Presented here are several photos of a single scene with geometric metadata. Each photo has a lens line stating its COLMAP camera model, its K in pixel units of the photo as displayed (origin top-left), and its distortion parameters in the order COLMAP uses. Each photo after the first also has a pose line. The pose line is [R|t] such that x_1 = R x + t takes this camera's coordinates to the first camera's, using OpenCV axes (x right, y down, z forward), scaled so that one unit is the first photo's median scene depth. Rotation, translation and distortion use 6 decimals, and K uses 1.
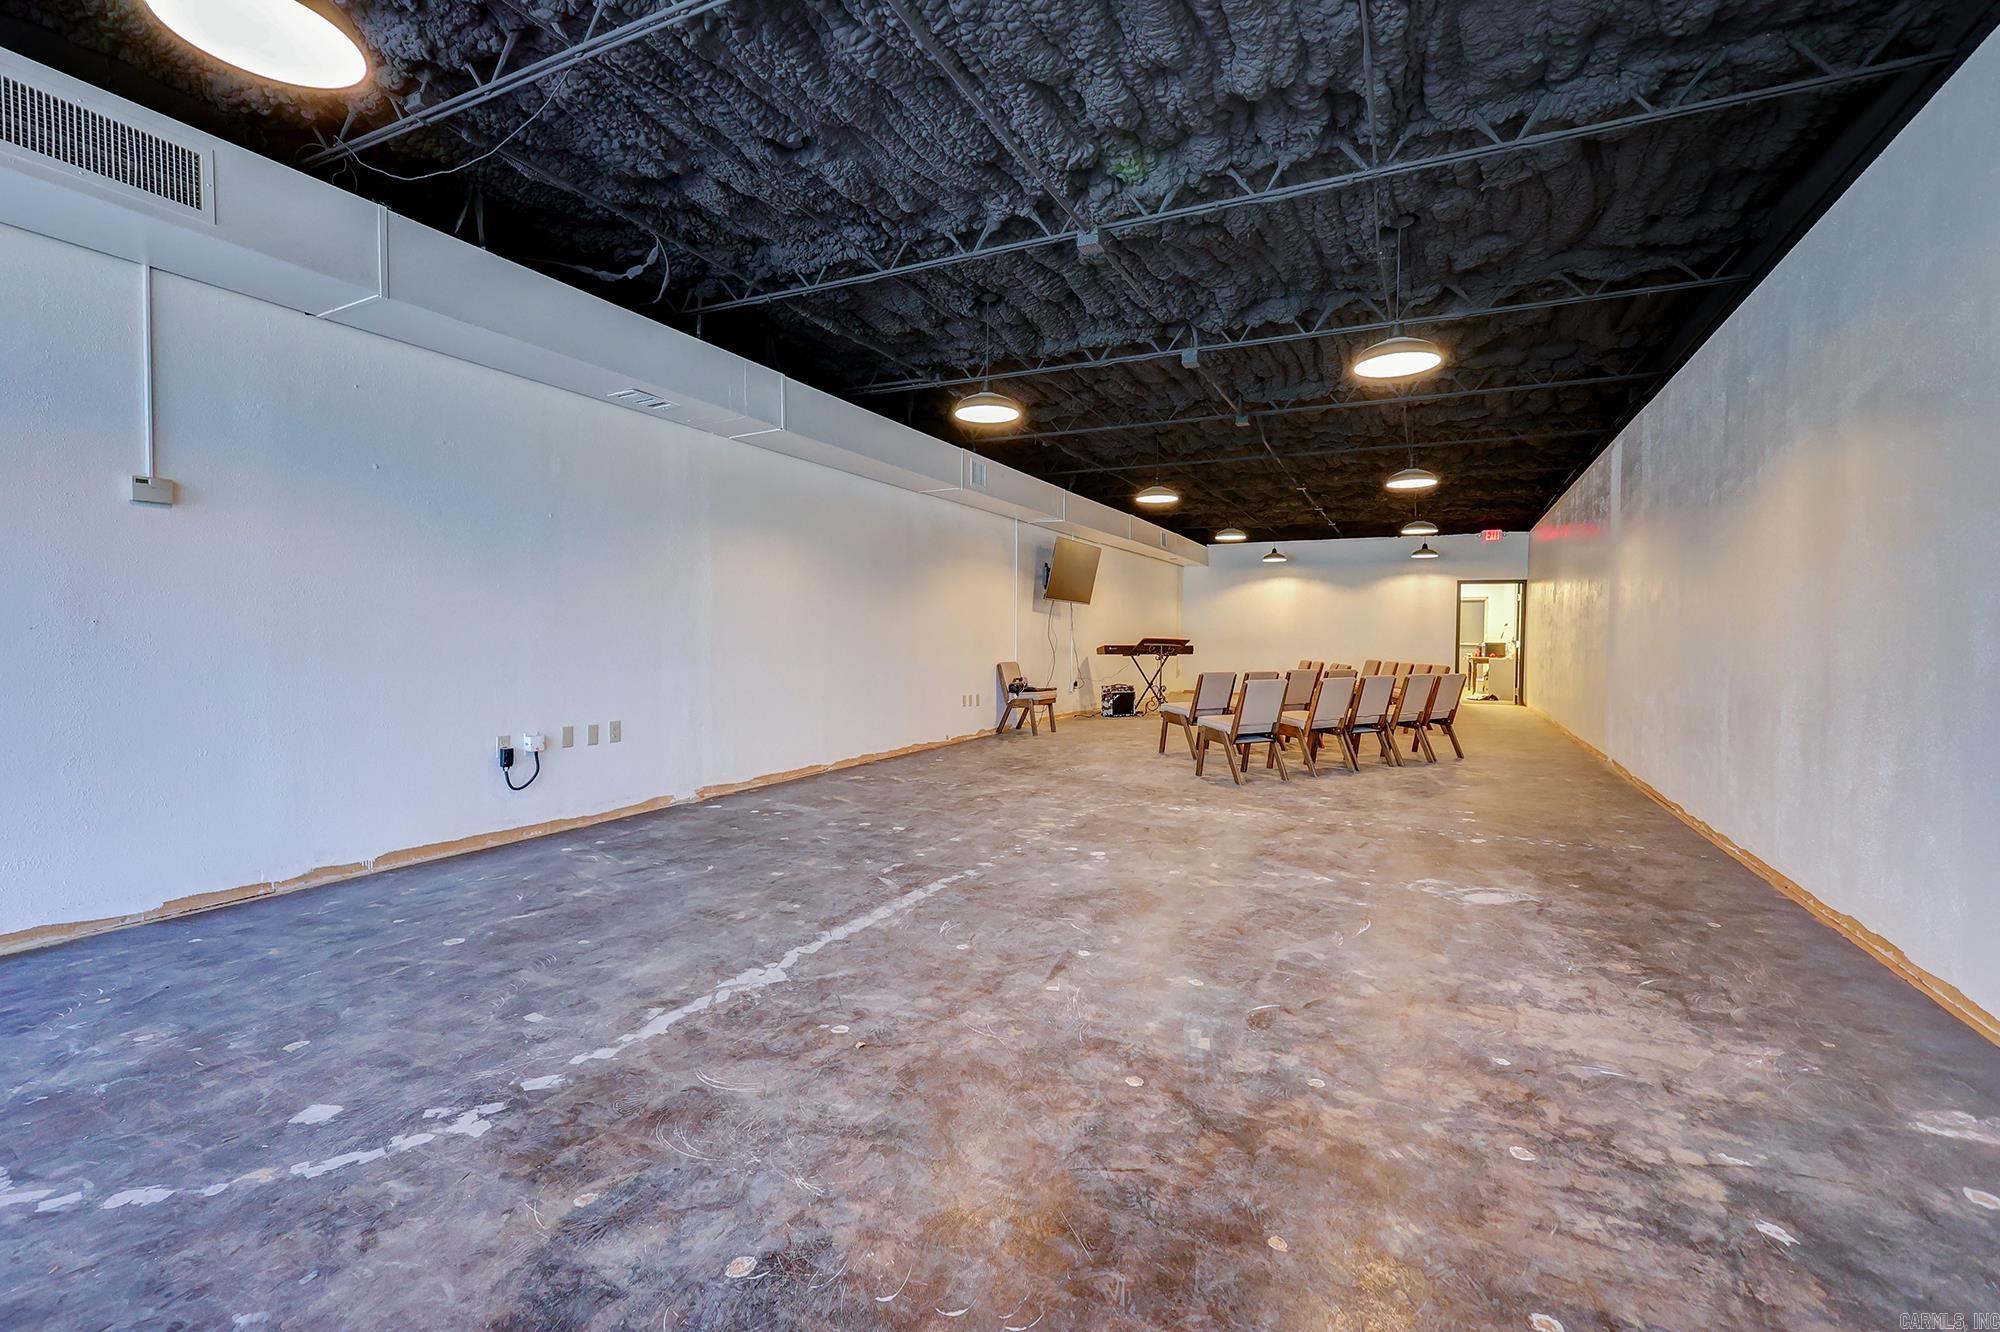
lens RADIAL K [[869.4, 0, 1003.0], [0, 869.4, 658.4], [0, 0, 1]] dist [0.002787, -0.000665]
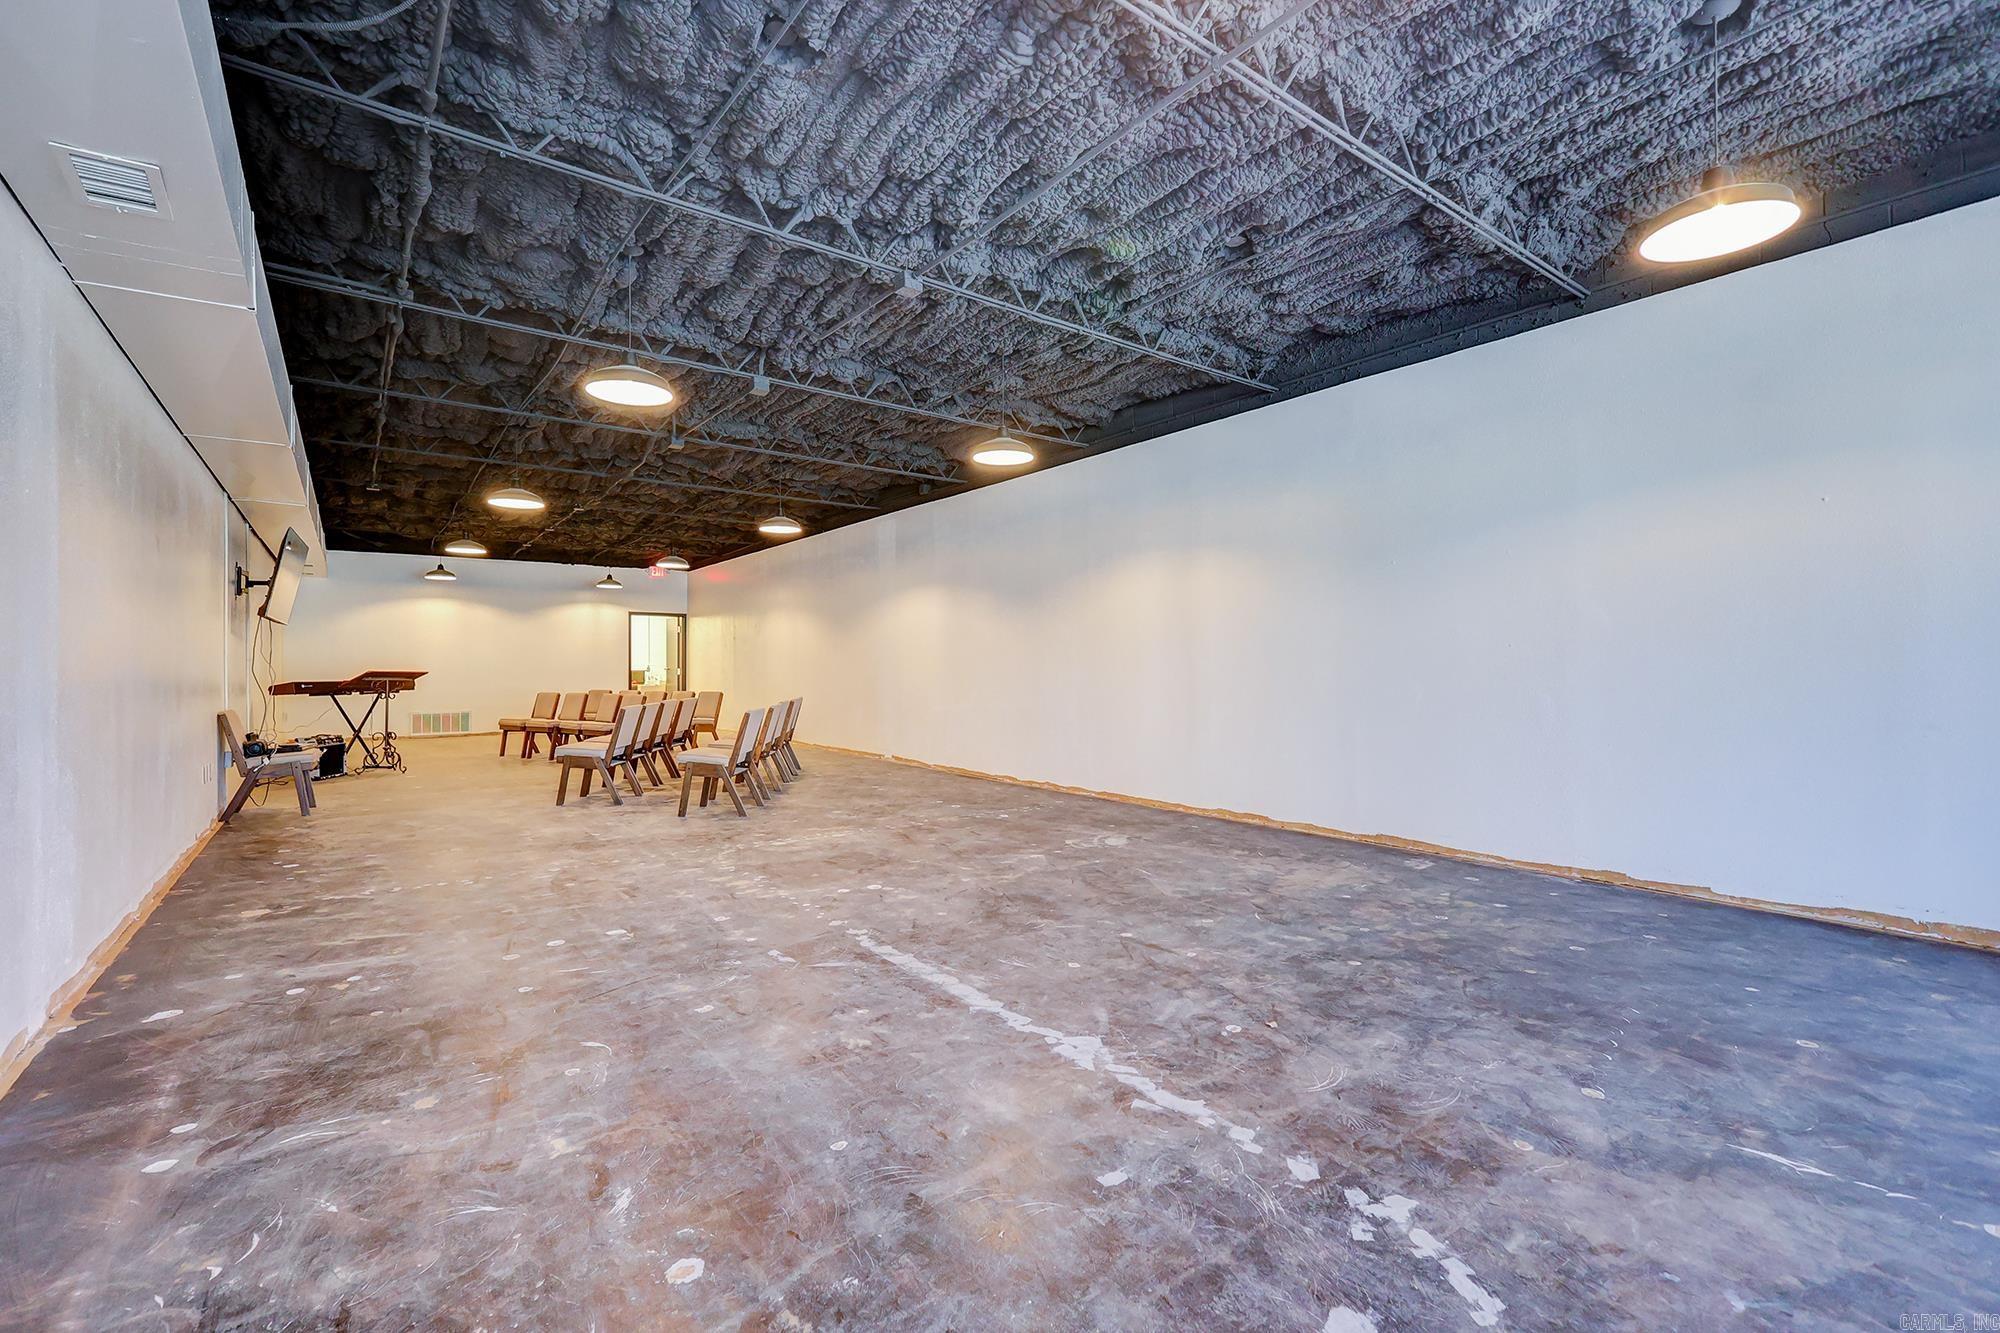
lens RADIAL K [[869.4, 0, 1004.2], [0, 869.4, 666.6], [0, 0, 1]] dist [0.002787, -0.000665]
pose [[0.450755, -0.011914, 0.892568, -1.170071], [0.031766, 0.999492, -0.002701, -0.033021], [-0.892082, 0.029571, 0.450904, 0.679348]]
